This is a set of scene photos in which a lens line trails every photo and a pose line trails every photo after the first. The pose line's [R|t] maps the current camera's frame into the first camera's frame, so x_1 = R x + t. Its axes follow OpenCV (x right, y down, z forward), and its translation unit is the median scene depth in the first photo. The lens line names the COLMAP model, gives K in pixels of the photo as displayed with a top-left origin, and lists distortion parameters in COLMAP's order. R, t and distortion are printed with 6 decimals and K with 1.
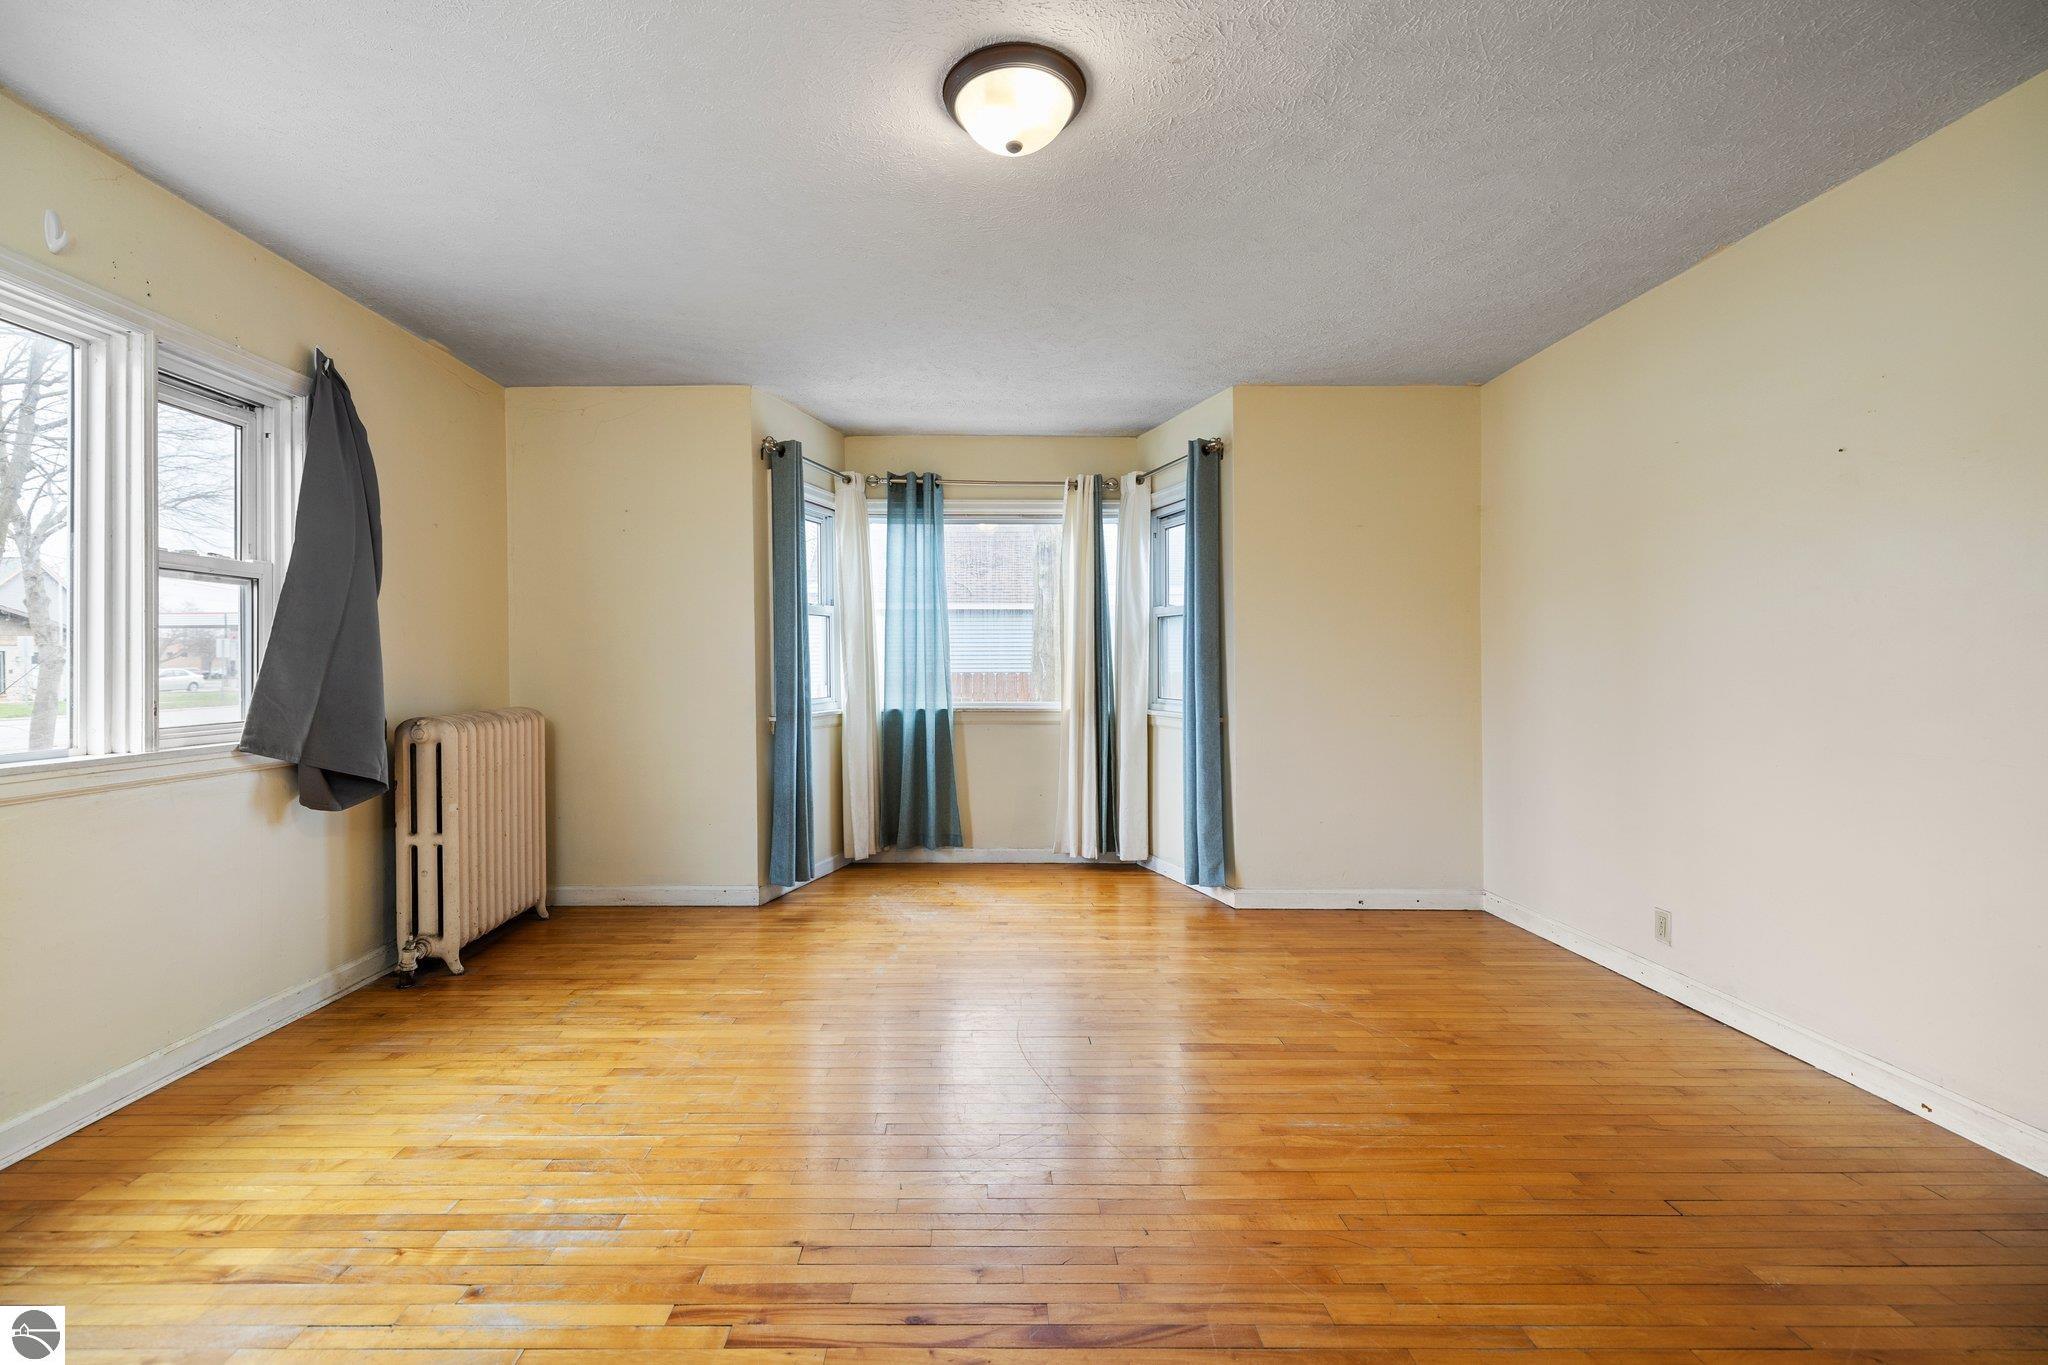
lens RADIAL K [[867.8, 0, 1020.6], [0, 867.8, 664.5], [0, 0, 1]] dist [0.000944, -0.000261]
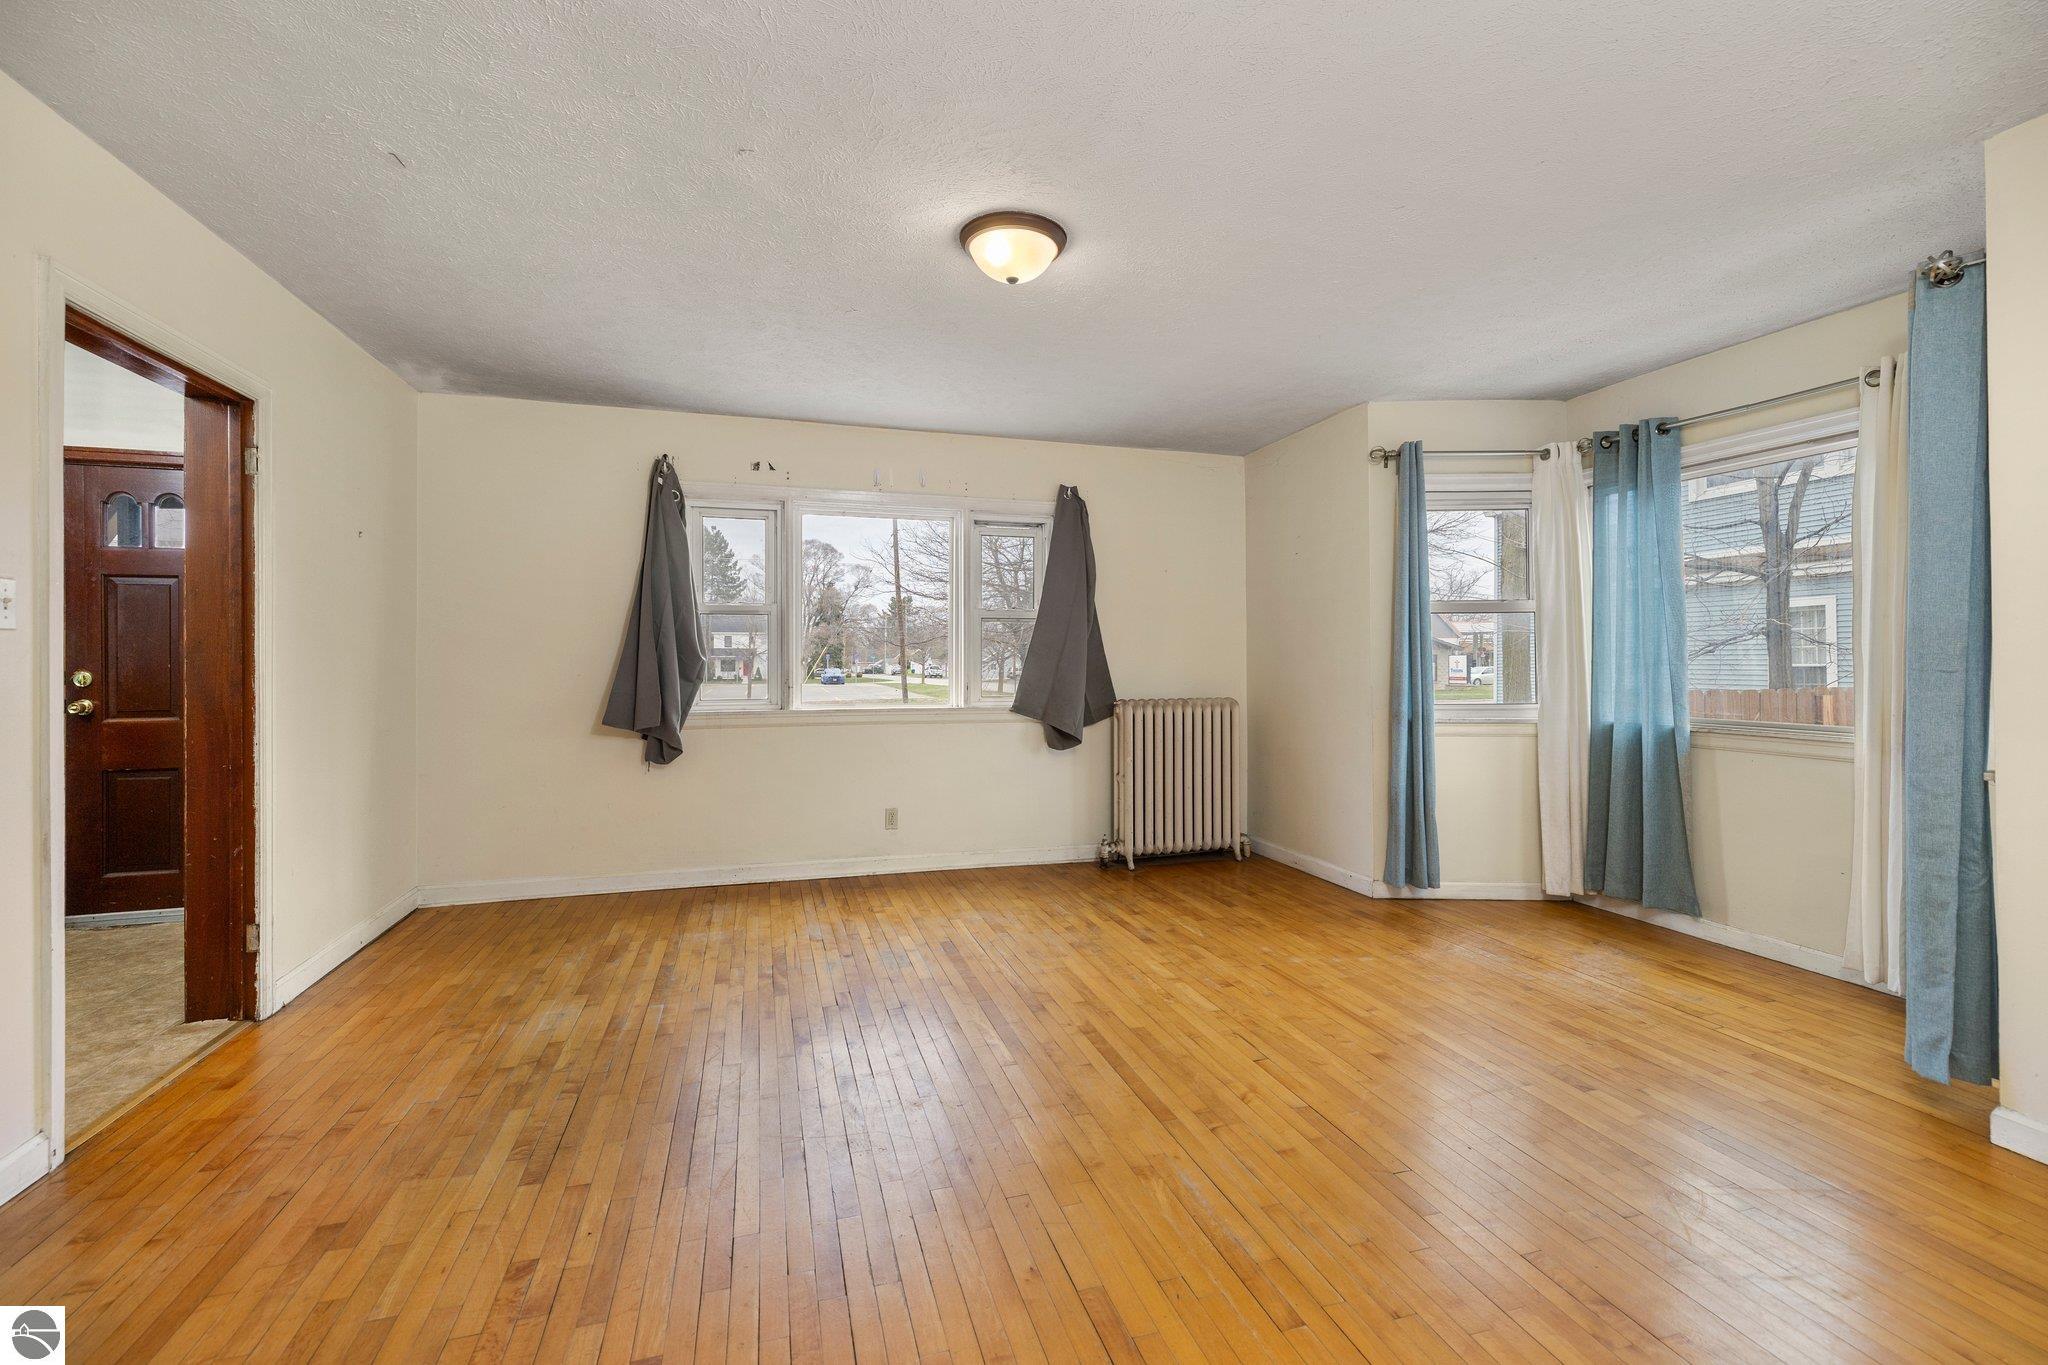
lens RADIAL K [[867.8, 0, 1020.6], [0, 867.8, 664.5], [0, 0, 1]] dist [0.000944, -0.000261]
pose [[0.292976, 0.000101, -0.956120, 0.476210], [-0.004330, 0.999990, -0.001221, 0.000549], [0.956110, 0.004498, 0.292973, 0.245870]]
